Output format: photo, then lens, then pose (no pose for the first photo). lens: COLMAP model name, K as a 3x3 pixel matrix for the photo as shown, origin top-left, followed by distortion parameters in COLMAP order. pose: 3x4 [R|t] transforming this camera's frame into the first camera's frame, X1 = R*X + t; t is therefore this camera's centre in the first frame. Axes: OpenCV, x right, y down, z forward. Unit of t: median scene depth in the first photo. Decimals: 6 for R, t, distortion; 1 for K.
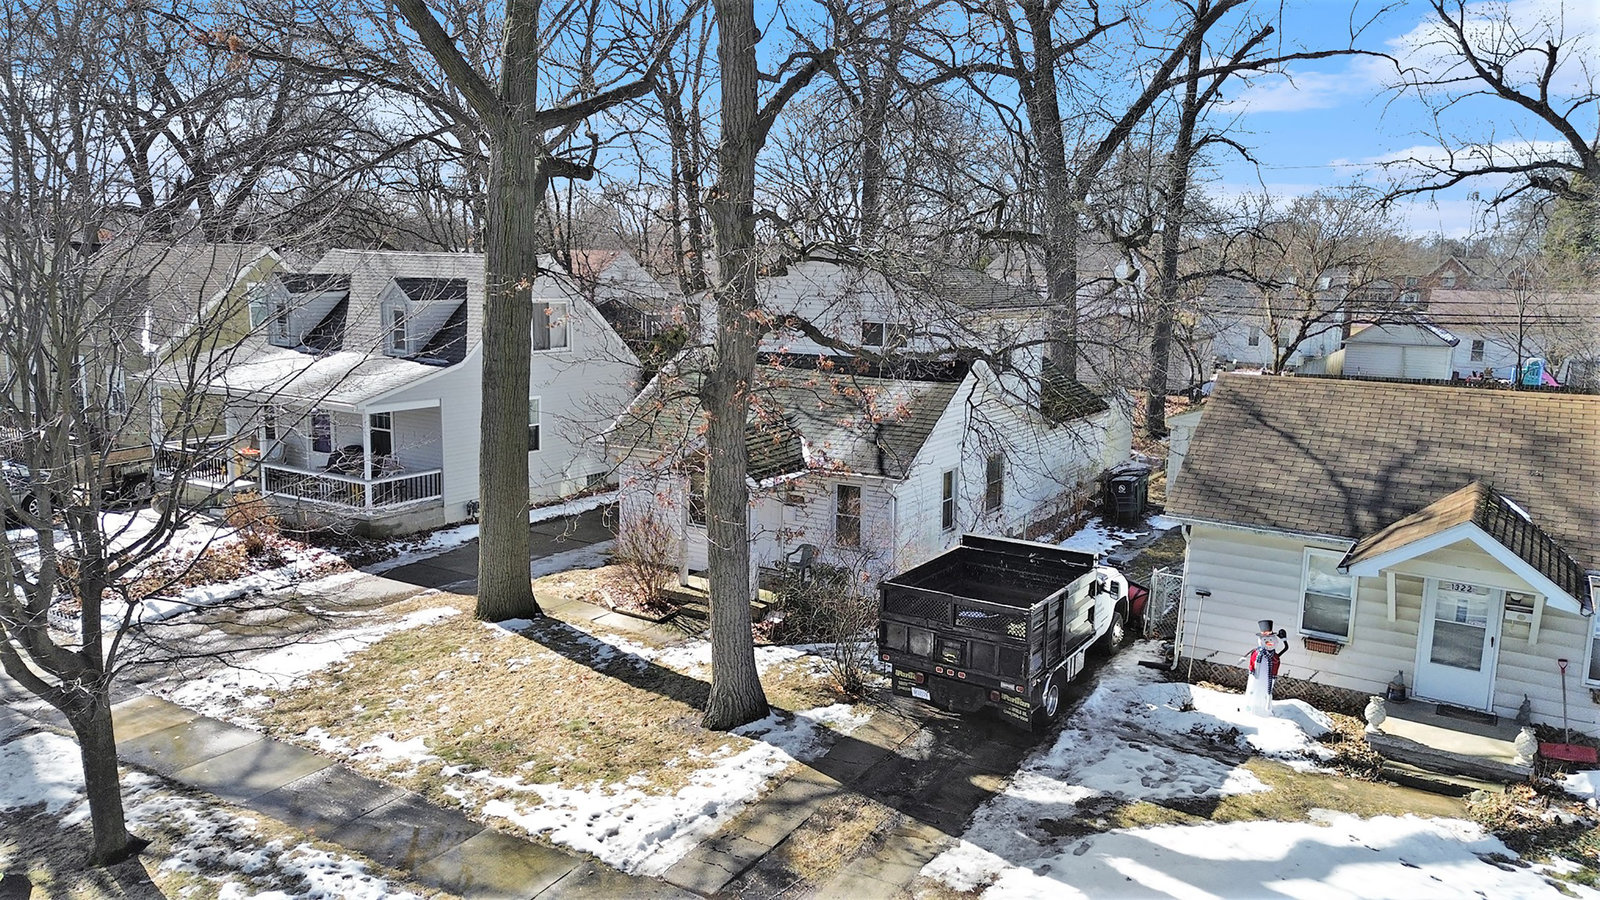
lens RADIAL K [[1170.6, 0, 798.5], [0, 1170.6, 454.0], [0, 0, 1]] dist [0.040187, -0.041007]
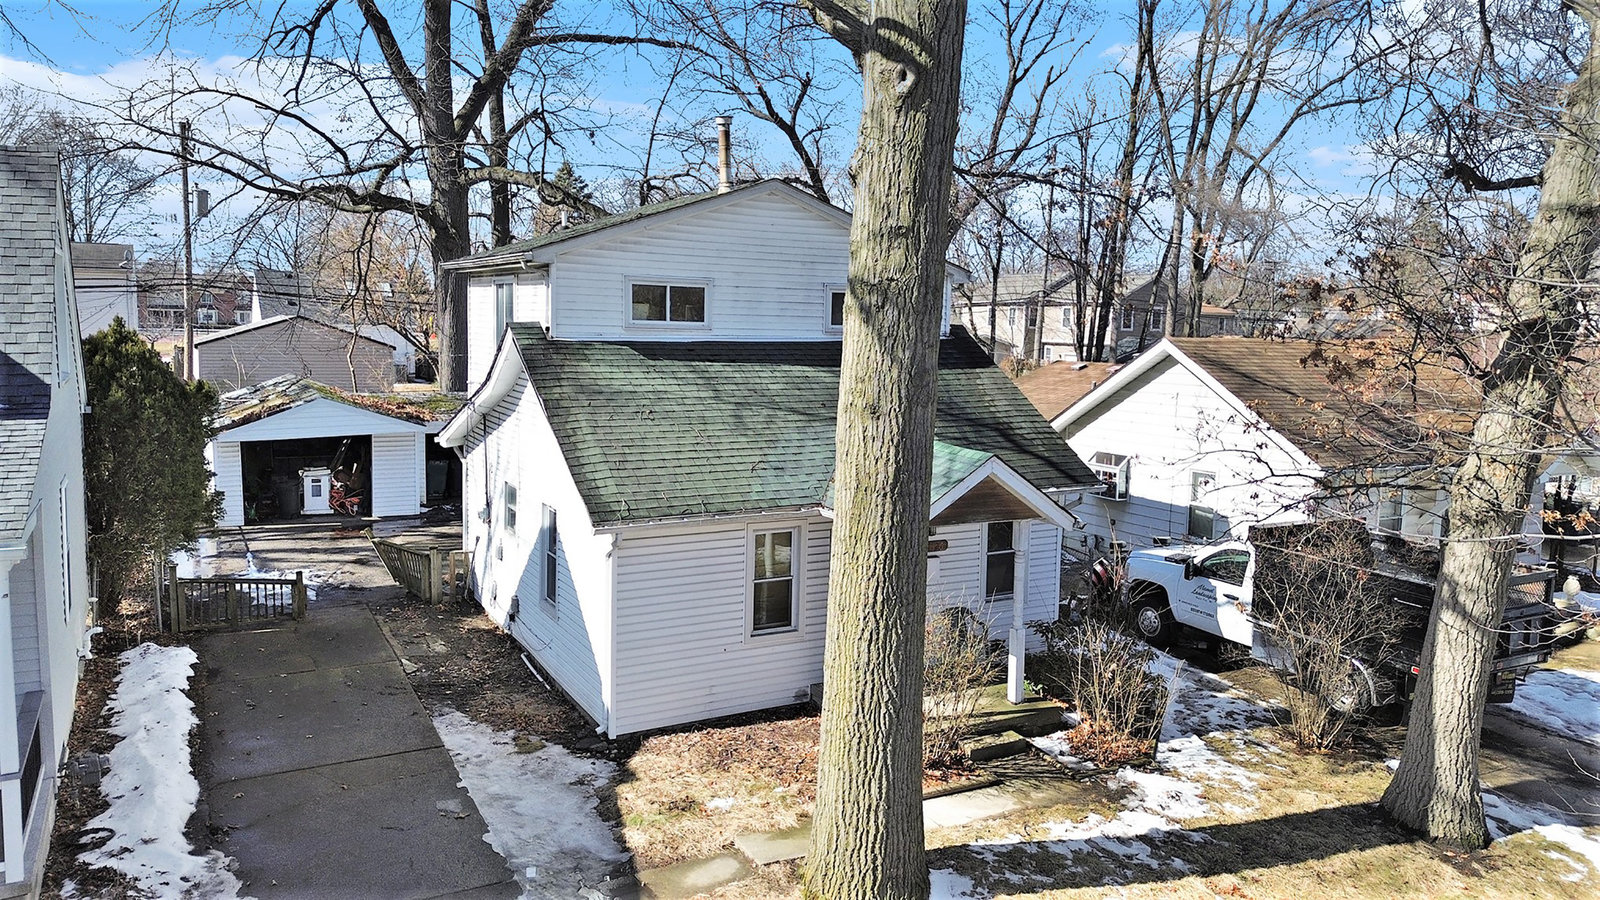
lens RADIAL K [[1170.6, 0, 798.6], [0, 1170.6, 447.4], [0, 0, 1]] dist [0.040187, -0.041007]
pose [[0.449595, -0.100626, 0.887546, -0.574750], [0.123522, 0.991092, 0.049794, -0.058378], [-0.884651, 0.087244, 0.458020, 0.681585]]
